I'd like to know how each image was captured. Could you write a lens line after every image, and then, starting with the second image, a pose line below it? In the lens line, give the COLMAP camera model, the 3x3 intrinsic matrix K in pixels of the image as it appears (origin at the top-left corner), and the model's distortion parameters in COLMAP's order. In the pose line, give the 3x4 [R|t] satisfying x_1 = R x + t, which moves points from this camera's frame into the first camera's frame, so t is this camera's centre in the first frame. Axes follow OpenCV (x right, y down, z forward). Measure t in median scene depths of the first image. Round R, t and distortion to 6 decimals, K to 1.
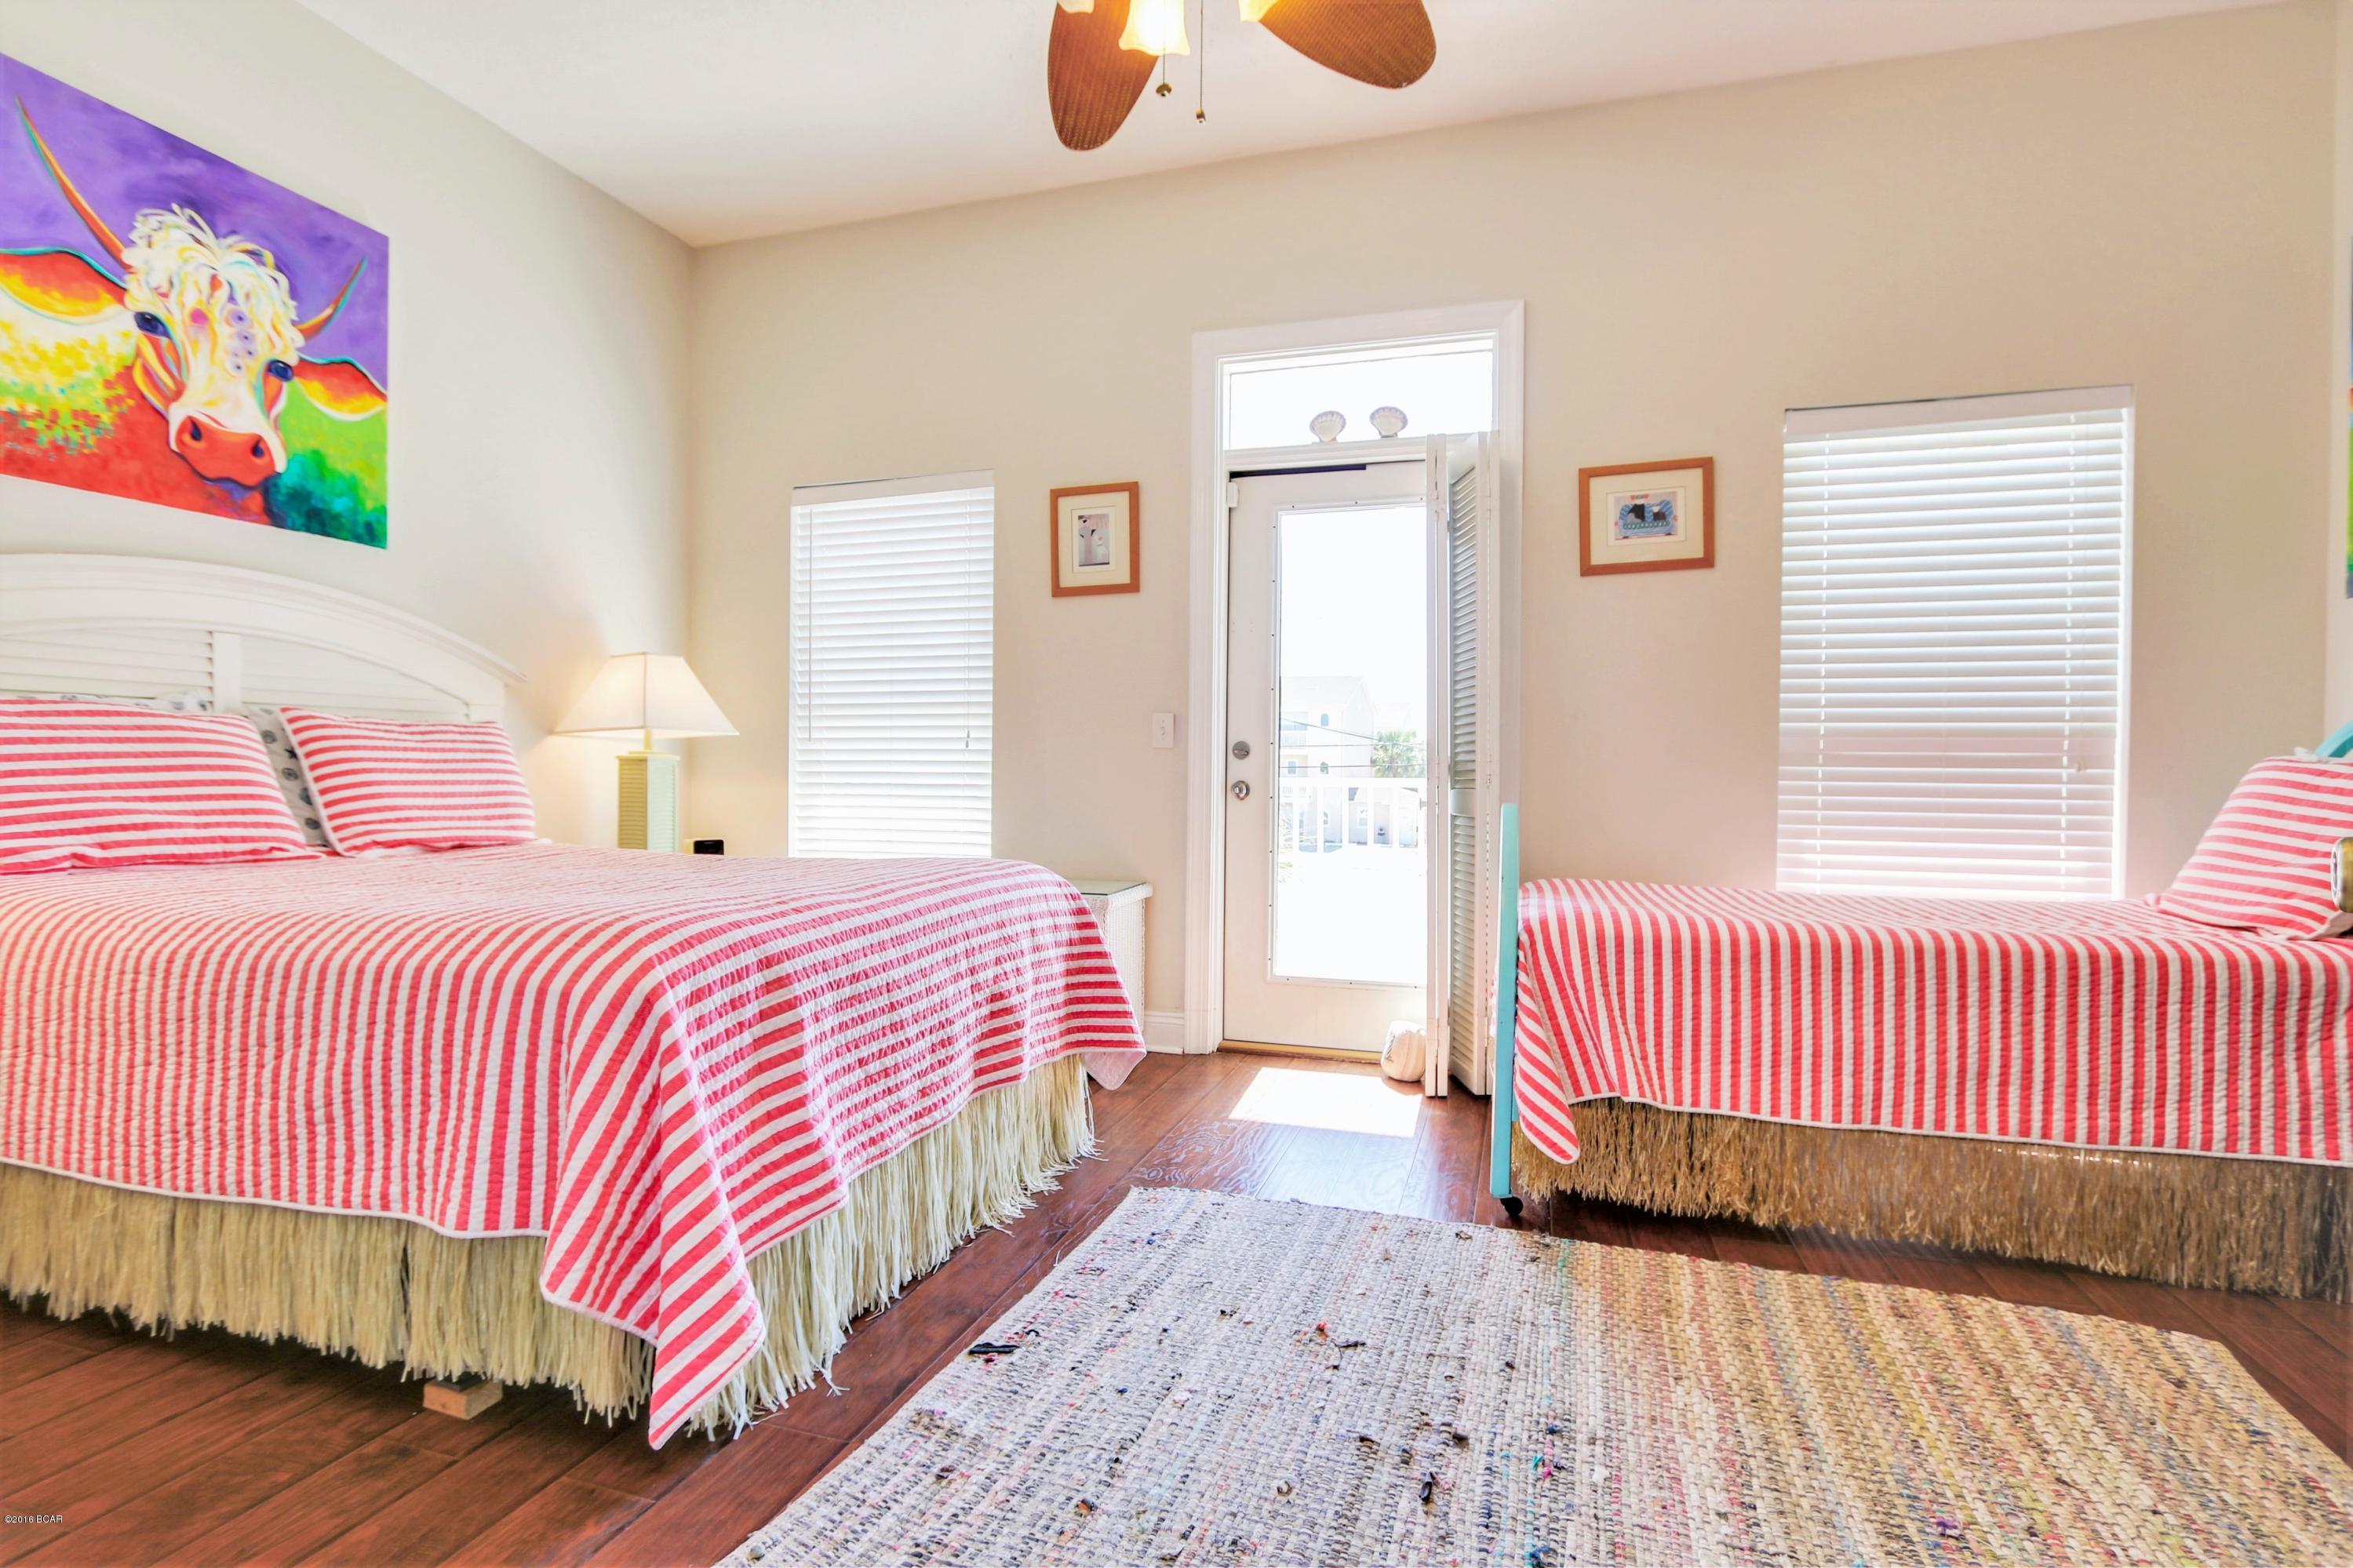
lens RADIAL K [[1120.9, 0, 1176.5], [0, 1120.9, 784.0], [0, 0, 1]] dist [-0.017175, -0.000067]
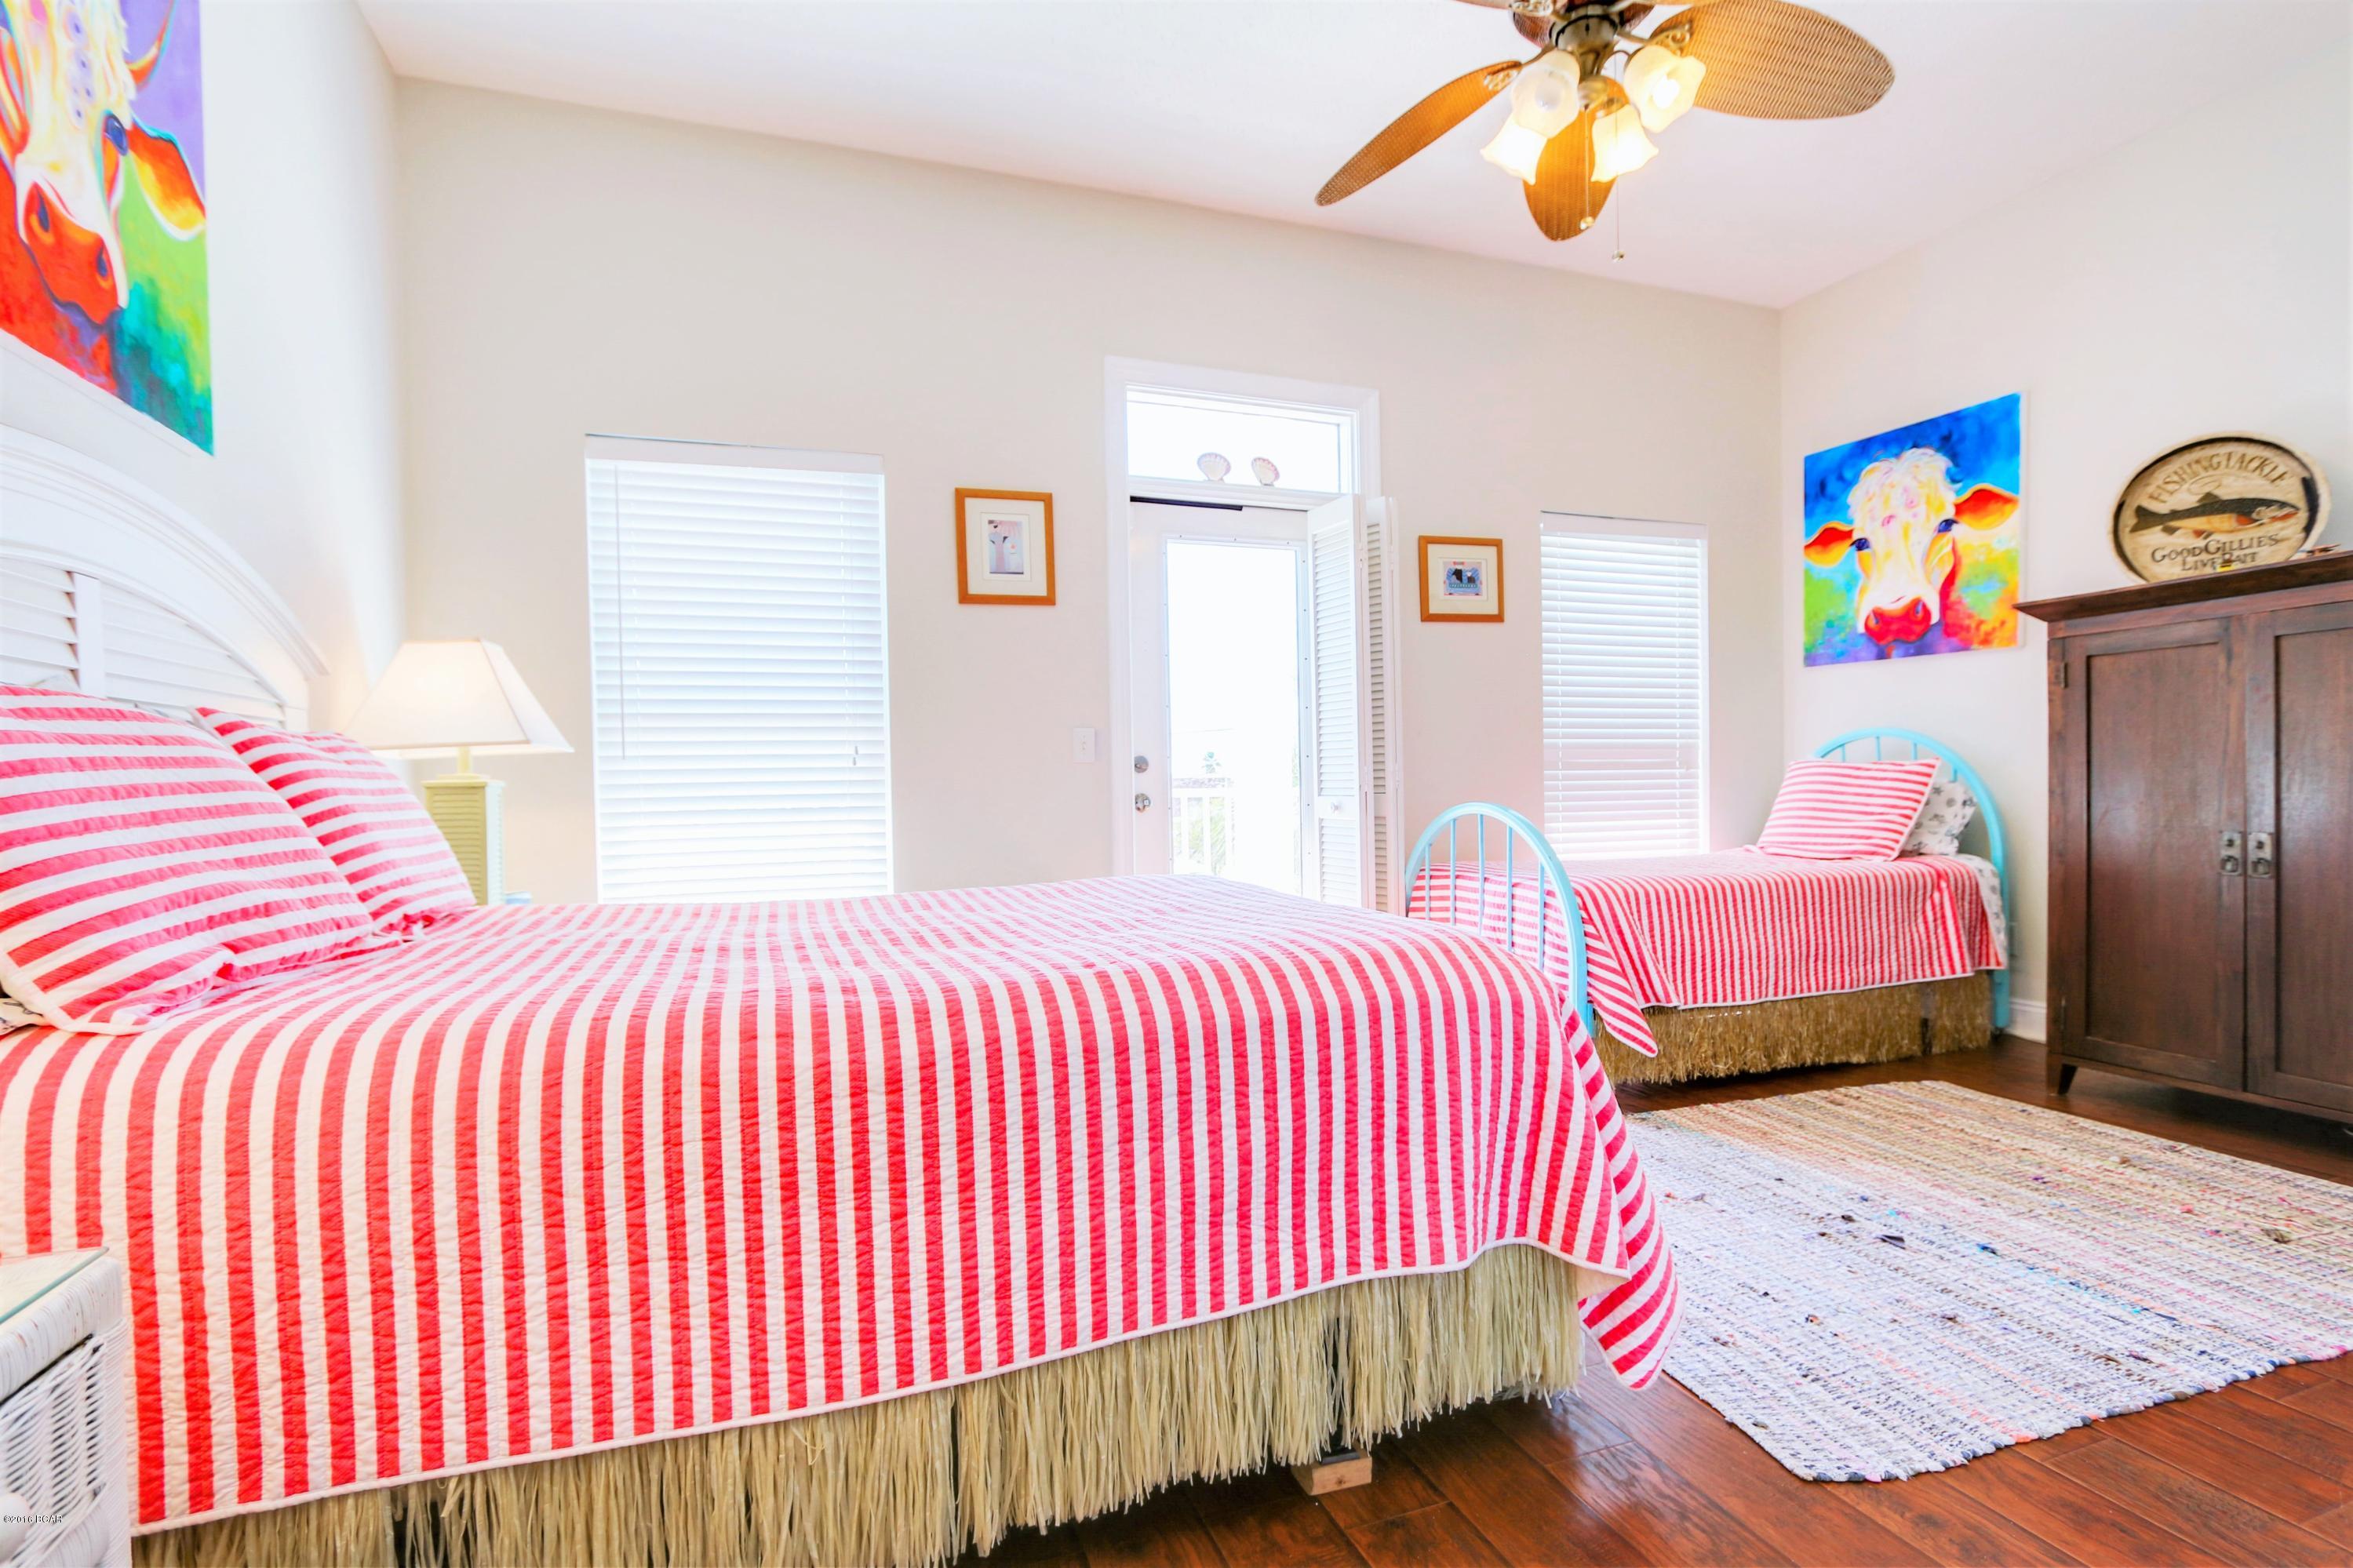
lens RADIAL K [[1132.4, 0, 1178.8], [0, 1132.4, 809.7], [0, 0, 1]] dist [-0.016282, 0.001237]
pose [[0.790893, -0.036100, 0.610889, -0.638651], [0.031312, 0.999338, 0.018517, -0.007543], [-0.611153, 0.004484, 0.791500, 0.164629]]
